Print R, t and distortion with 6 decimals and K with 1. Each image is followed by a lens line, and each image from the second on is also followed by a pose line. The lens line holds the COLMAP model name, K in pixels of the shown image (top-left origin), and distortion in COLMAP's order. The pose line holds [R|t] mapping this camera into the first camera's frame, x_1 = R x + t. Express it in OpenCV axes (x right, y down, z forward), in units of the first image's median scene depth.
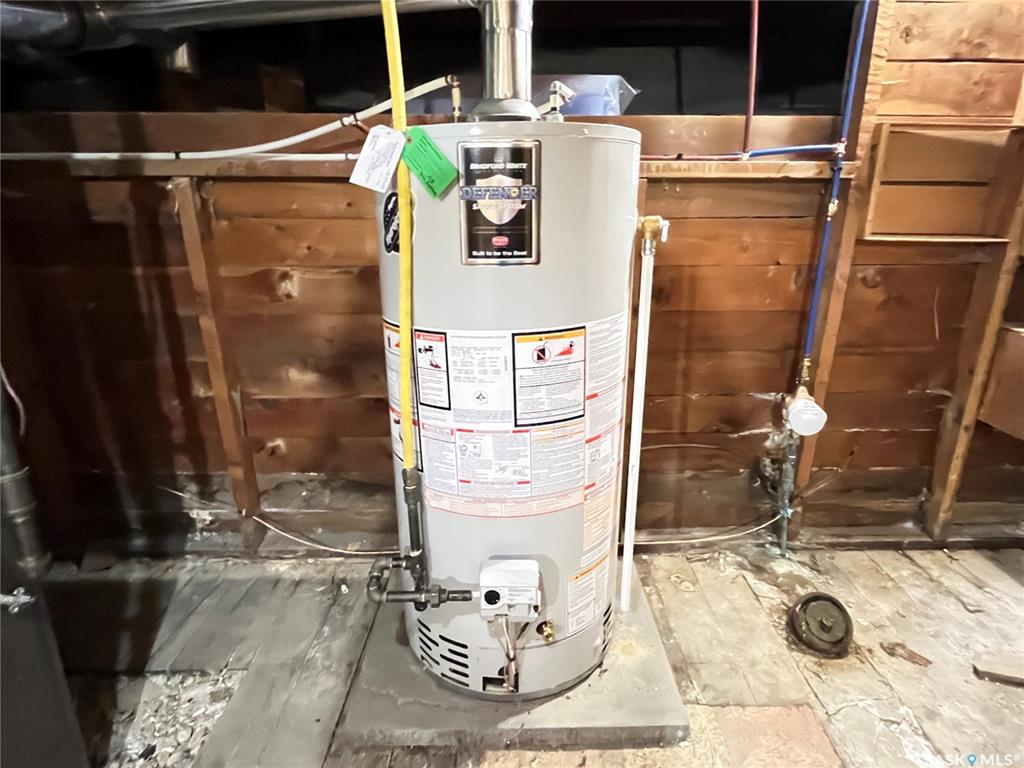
lens RADIAL K [[570.1, 0, 513.8], [0, 570.1, 383.6], [0, 0, 1]] dist [-0.002521, -0.003566]
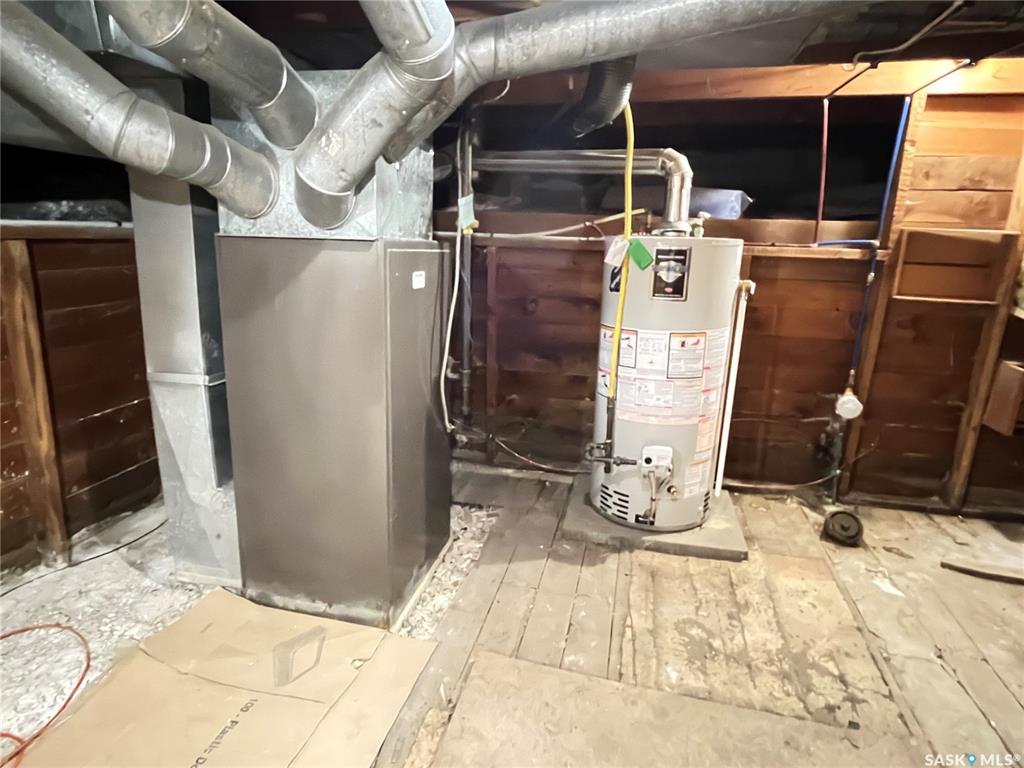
lens RADIAL K [[570.1, 0, 514.9], [0, 570.1, 386.0], [0, 0, 1]] dist [-0.002521, -0.003566]
pose [[0.974874, 0.084591, -0.206070, -0.077314], [-0.096102, 0.994285, -0.046488, 0.182937], [0.200960, 0.065124, 0.977432, -0.817963]]
